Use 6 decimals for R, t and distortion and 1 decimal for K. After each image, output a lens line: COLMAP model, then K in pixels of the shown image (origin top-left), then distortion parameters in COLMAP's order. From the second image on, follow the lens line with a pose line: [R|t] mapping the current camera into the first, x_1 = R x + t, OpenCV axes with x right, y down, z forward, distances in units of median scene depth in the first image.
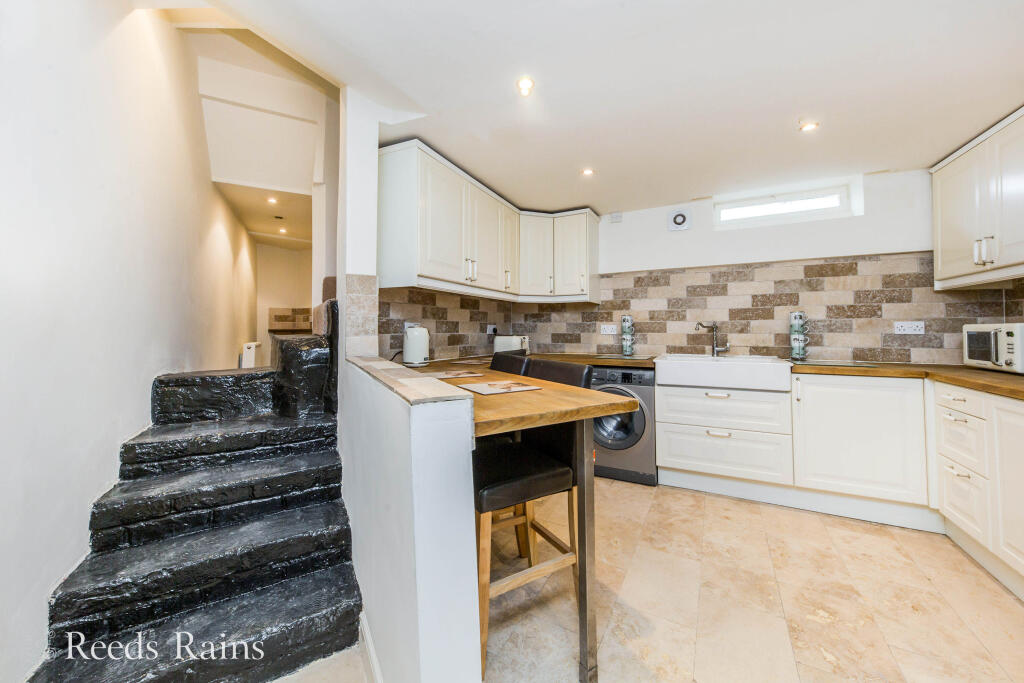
lens RADIAL K [[352.4, 0, 543.4], [0, 352.4, 320.2], [0, 0, 1]] dist [0.001783, -0.000300]
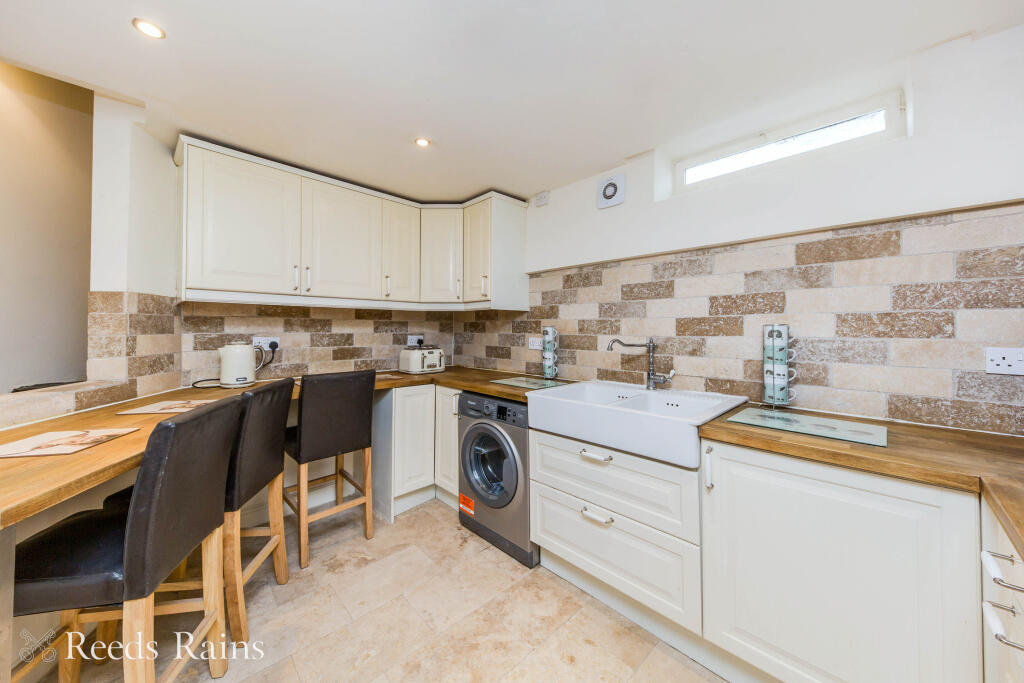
lens RADIAL K [[352.4, 0, 524.9], [0, 352.4, 322.7], [0, 0, 1]] dist [0.001783, -0.000300]
pose [[0.942625, 0.000030, -0.333854, 0.519715], [0.002899, 0.999962, 0.008274, -0.032597], [0.333841, -0.008767, 0.942589, 0.310784]]
